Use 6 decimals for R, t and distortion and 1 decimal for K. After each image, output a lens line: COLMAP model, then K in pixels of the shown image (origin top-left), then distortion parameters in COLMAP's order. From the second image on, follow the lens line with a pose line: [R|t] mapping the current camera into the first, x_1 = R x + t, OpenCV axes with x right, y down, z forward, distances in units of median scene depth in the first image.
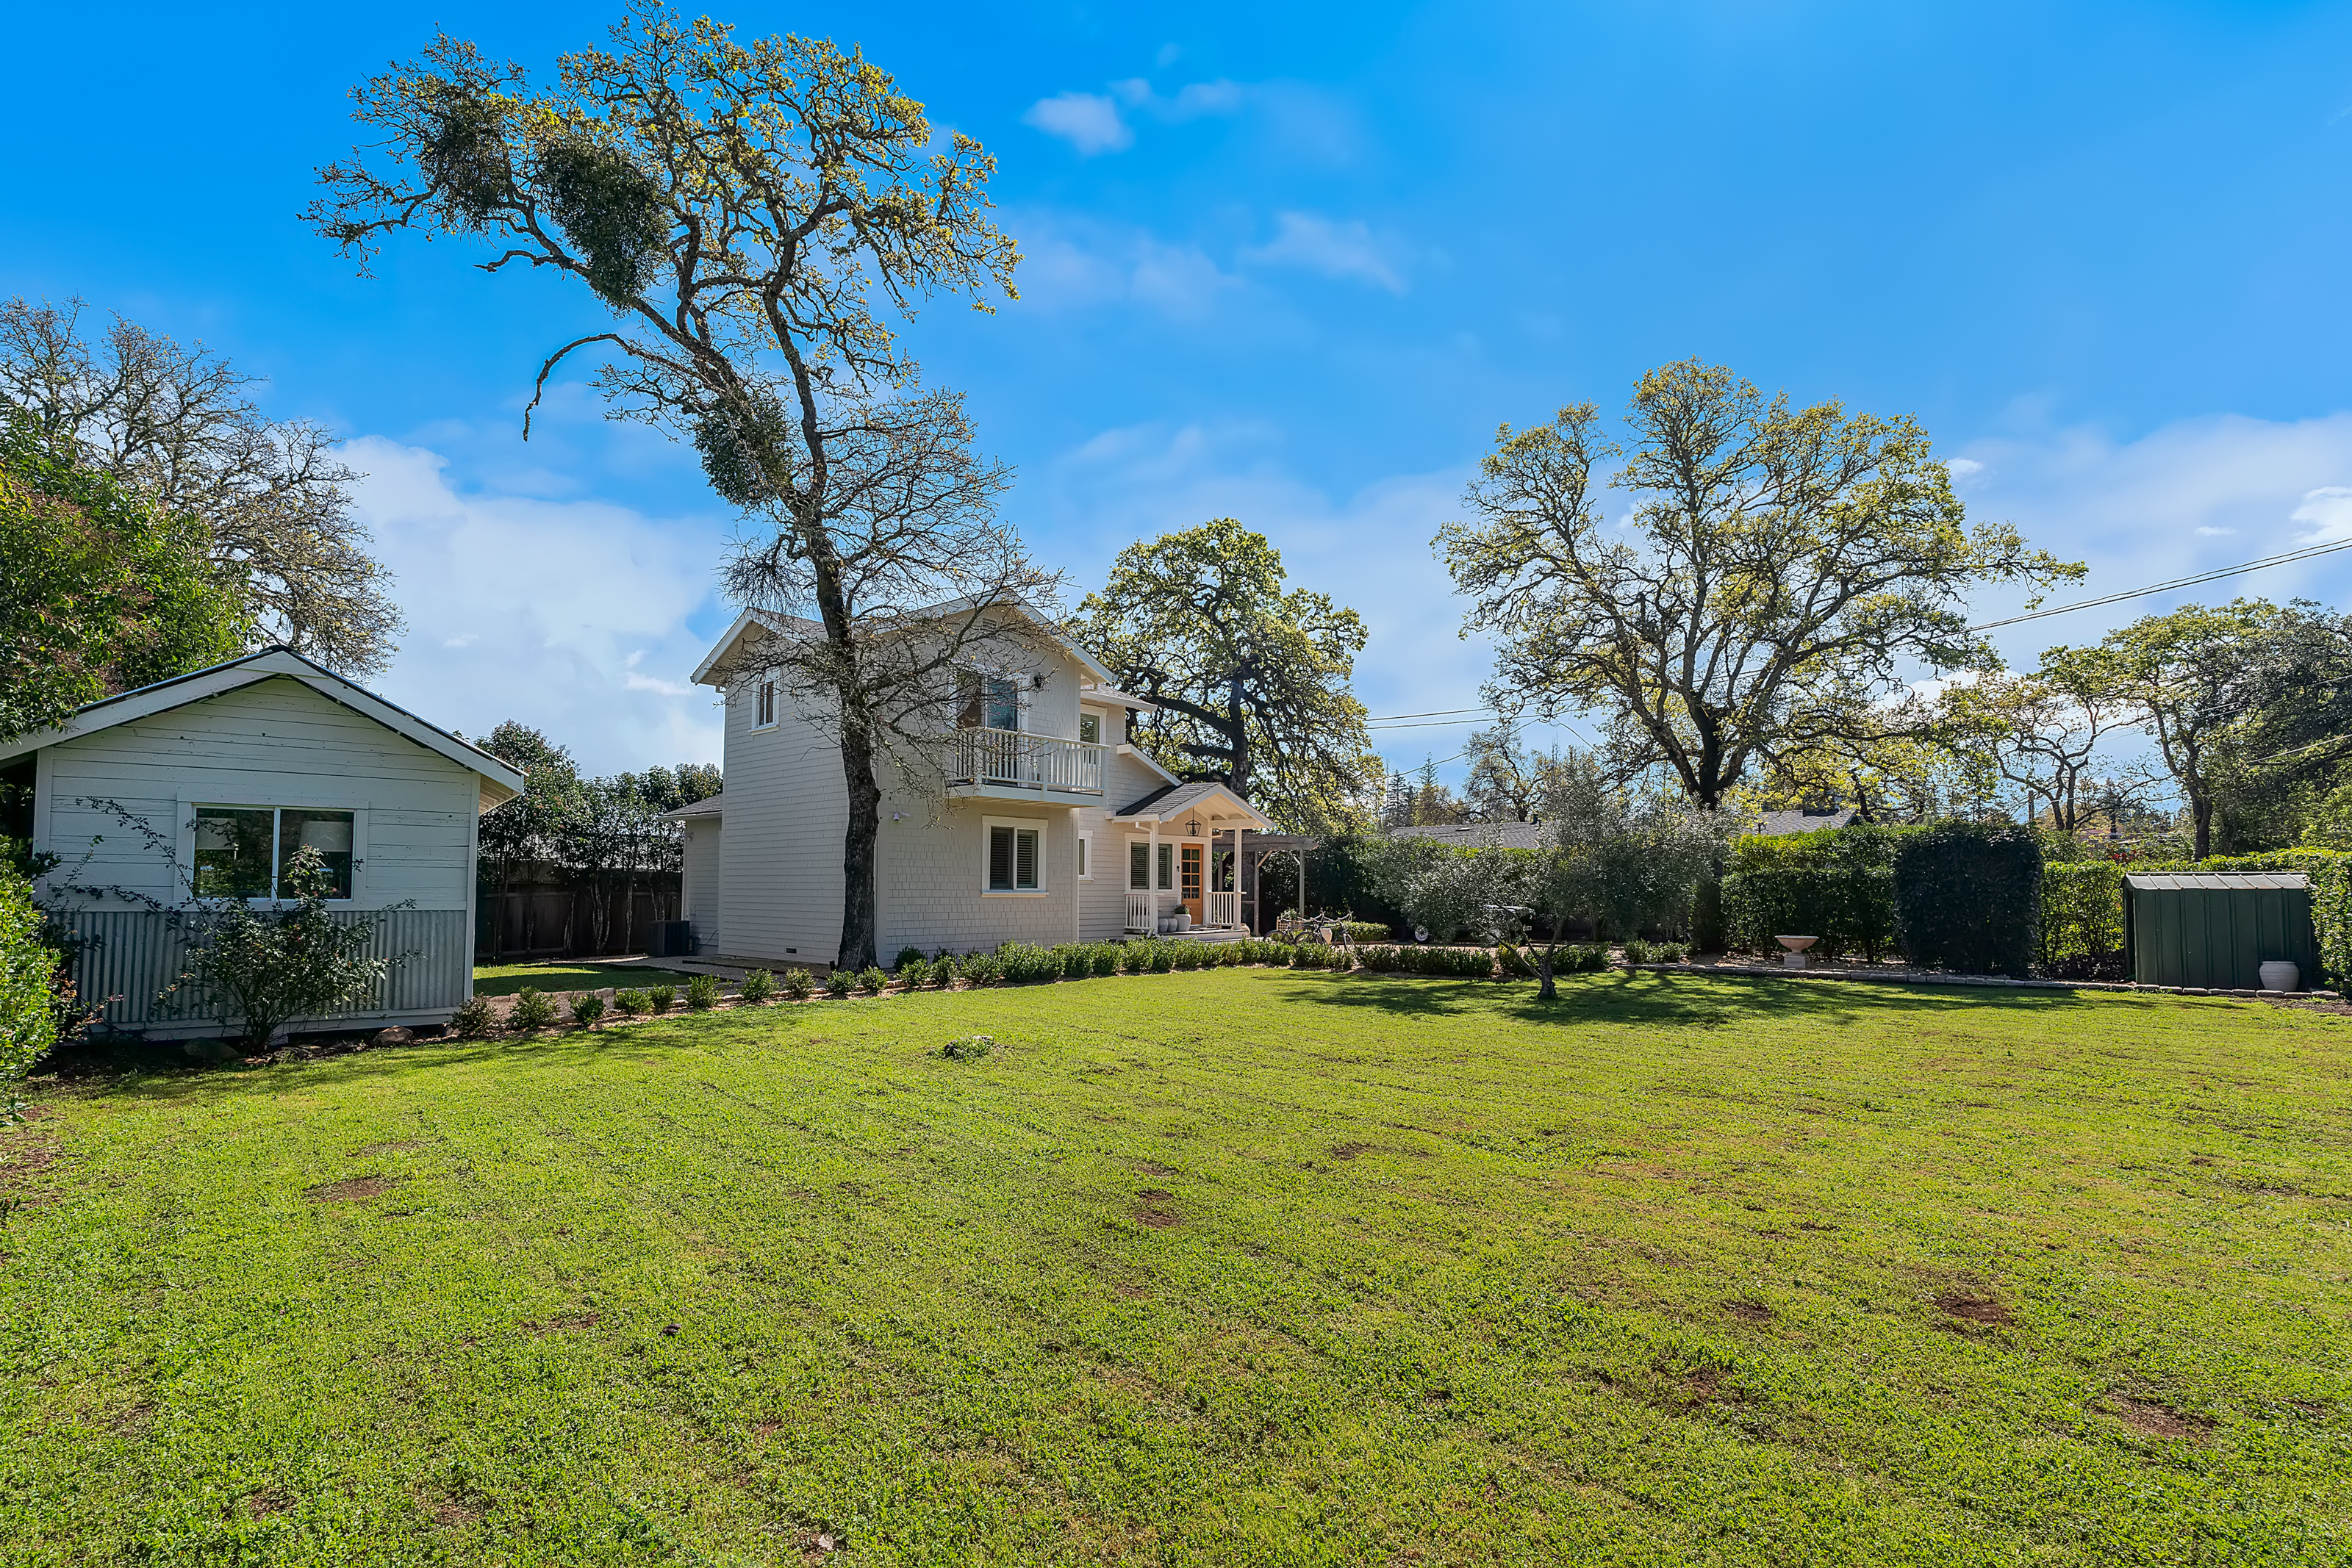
lens RADIAL K [[1070.5, 0, 1173.2], [0, 1070.5, 818.0], [0, 0, 1]] dist [-0.006229, -0.000021]
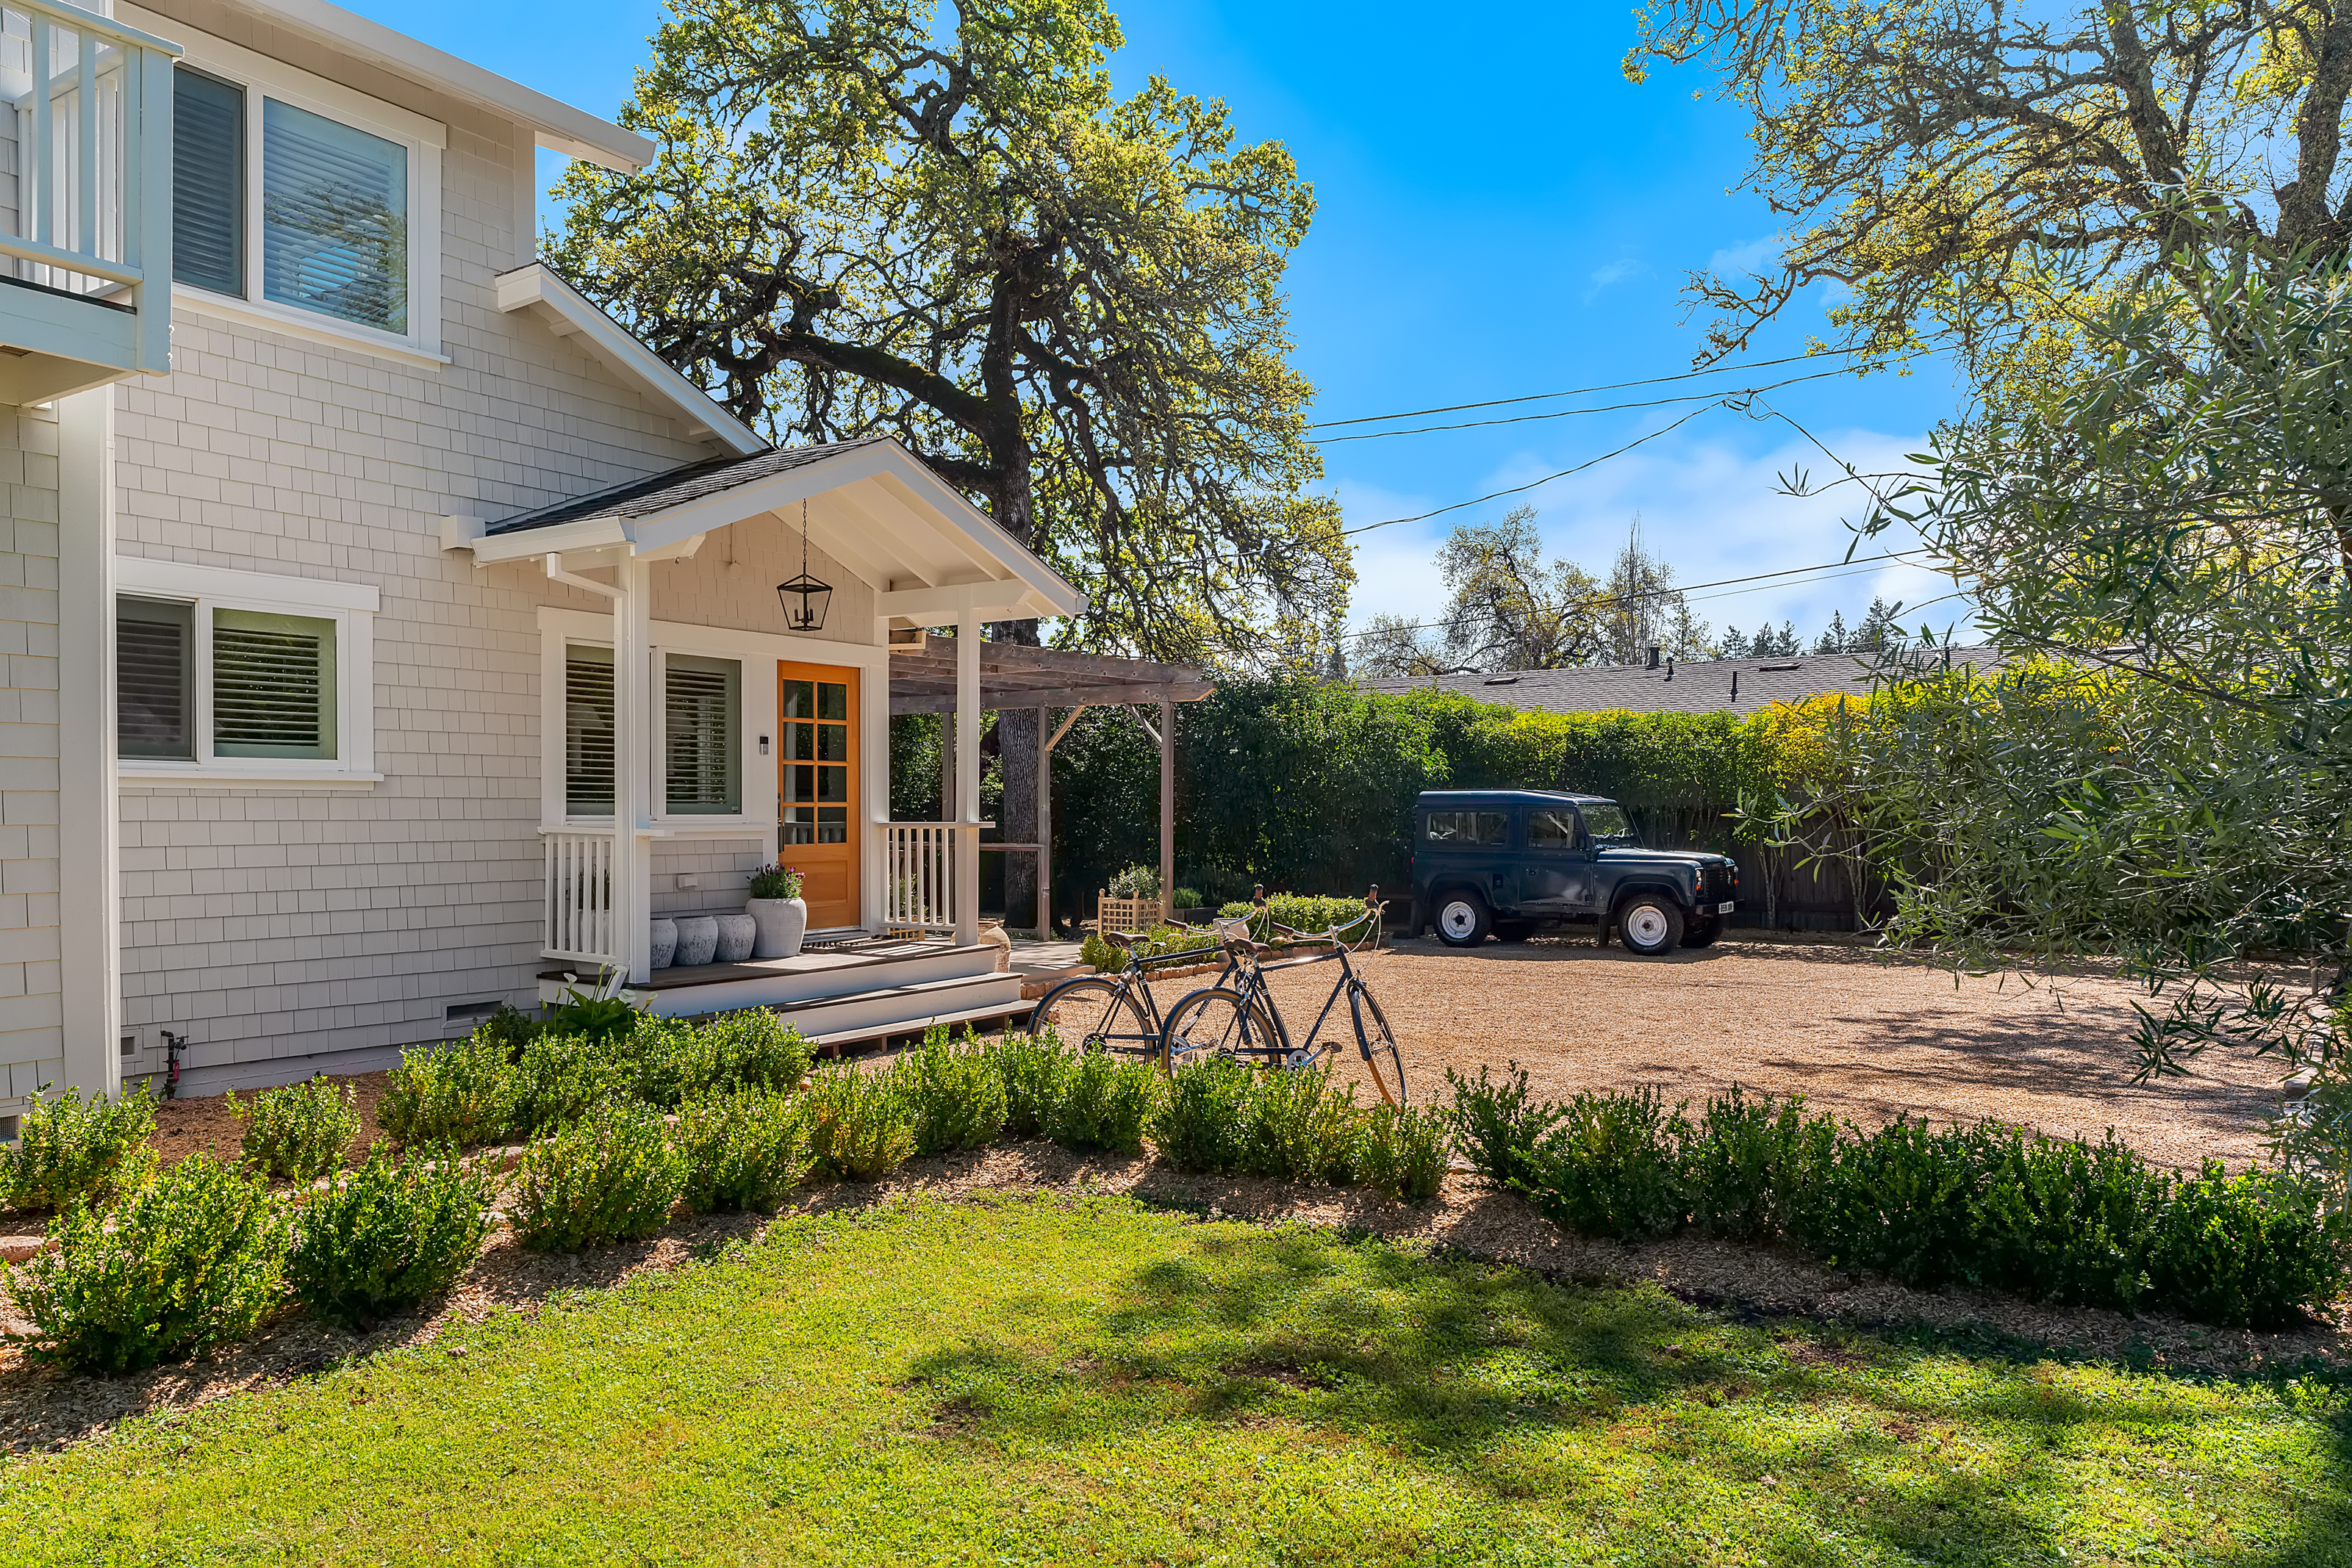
lens RADIAL K [[1616.0, 0, 1176.0], [0, 1616.0, 784.0], [0, 0, 1]] dist [-0.003548, -0.000791]
pose [[0.990247, -0.001566, 0.139313, 0.041973], [-0.005464, 0.998731, 0.050065, 0.026459], [-0.139215, -0.050338, 0.988982, 0.408865]]
